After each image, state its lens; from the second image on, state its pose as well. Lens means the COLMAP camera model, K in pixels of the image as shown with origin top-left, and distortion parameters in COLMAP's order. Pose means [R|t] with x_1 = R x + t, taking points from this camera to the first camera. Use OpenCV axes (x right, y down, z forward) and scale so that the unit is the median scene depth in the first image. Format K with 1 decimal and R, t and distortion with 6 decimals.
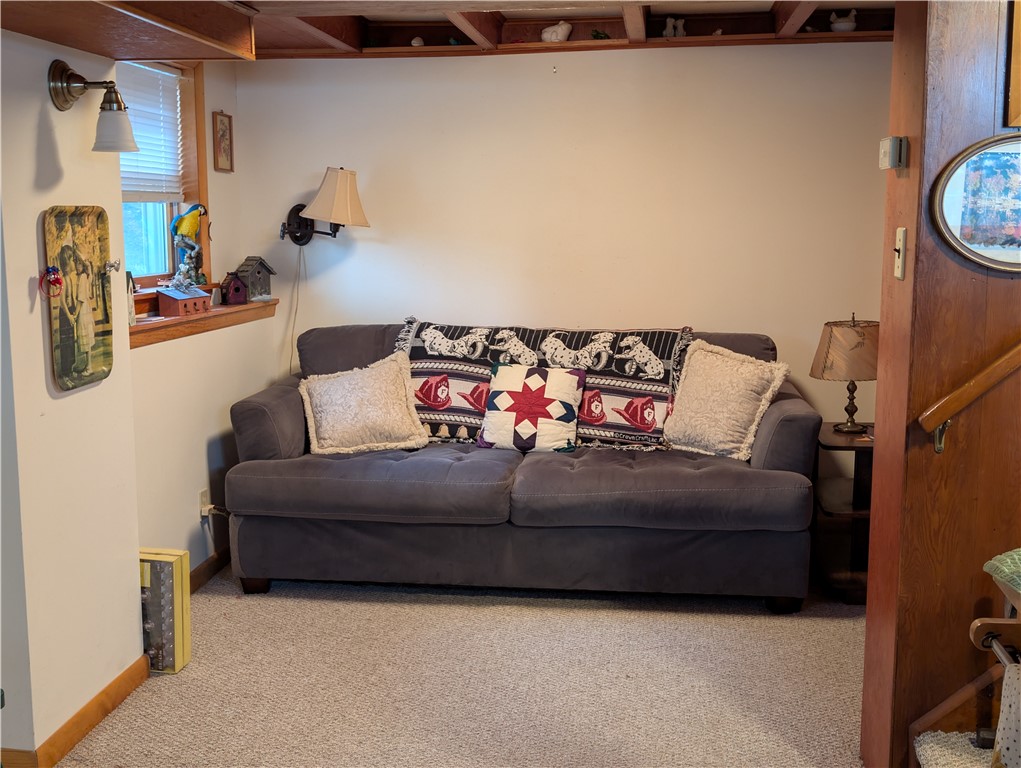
lens RADIAL K [[1158.6, 0, 510.5], [0, 1158.6, 384.0], [0, 0, 1]] dist [0.200560, -0.684813]
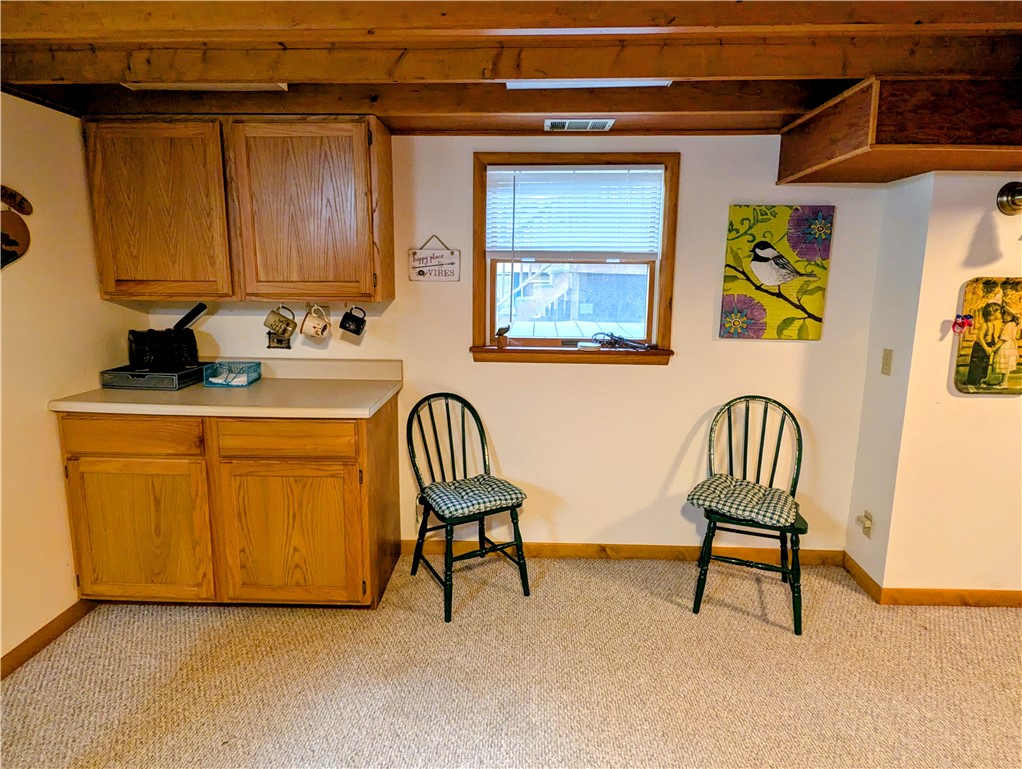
lens RADIAL K [[576.6, 0, 503.8], [0, 576.6, 364.1], [0, 0, 1]] dist [-0.000786, -0.002268]
pose [[0.072956, 0.156055, -0.985050, 0.231984], [-0.157917, 0.977030, 0.143088, -0.031358], [0.984754, 0.145117, 0.095924, 0.209710]]
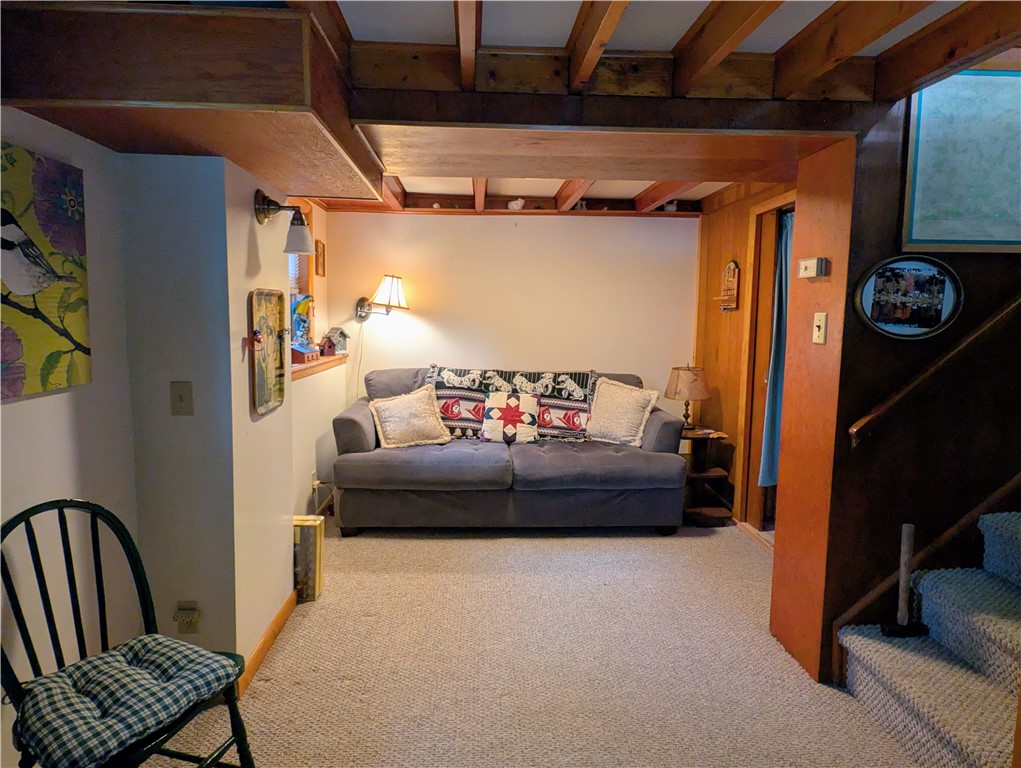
lens RADIAL K [[576.0, 0, 503.3], [0, 576.0, 363.7], [0, 0, 1]] dist [-0.000786, -0.002268]
pose [[0.983765, 0.002648, 0.179440, -0.146412], [0.007244, 0.998490, -0.054450, -0.012407], [-0.179313, 0.054866, 0.982261, 0.171582]]
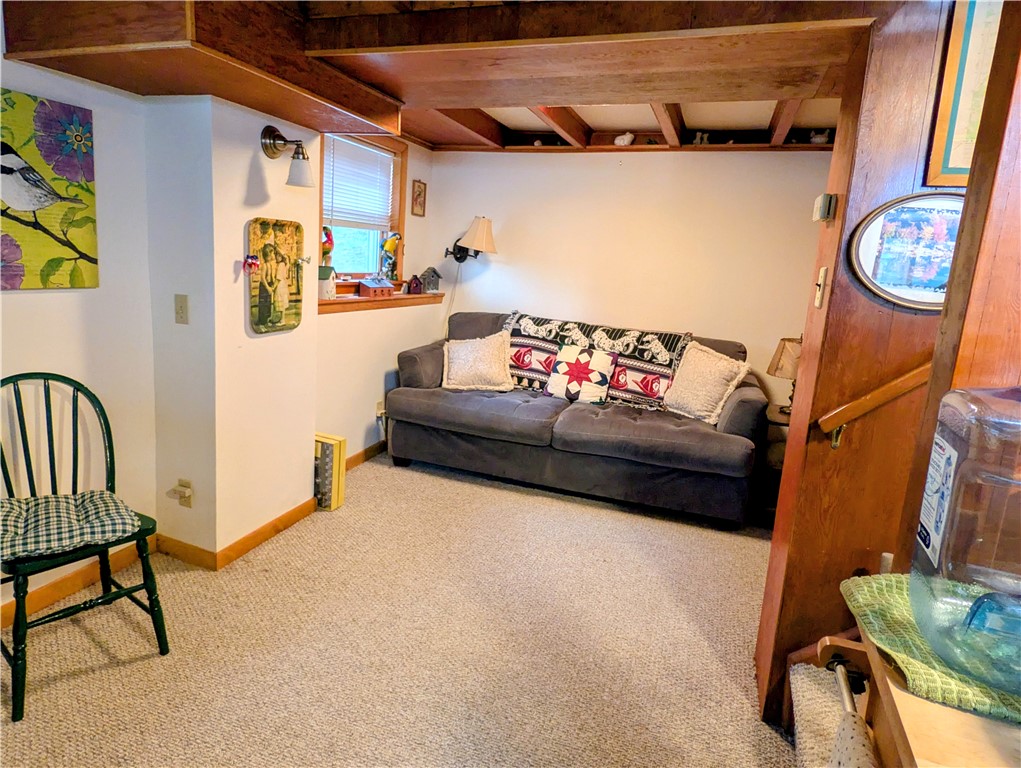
lens RADIAL K [[609.6, 0, 506.5], [0, 609.6, 362.8], [0, 0, 1]] dist [0.001663, -0.003457]
pose [[0.975243, 0.104850, -0.194697, 0.081258], [-0.100897, 0.994440, 0.030138, -0.009581], [0.196775, -0.009747, 0.980400, 0.170756]]
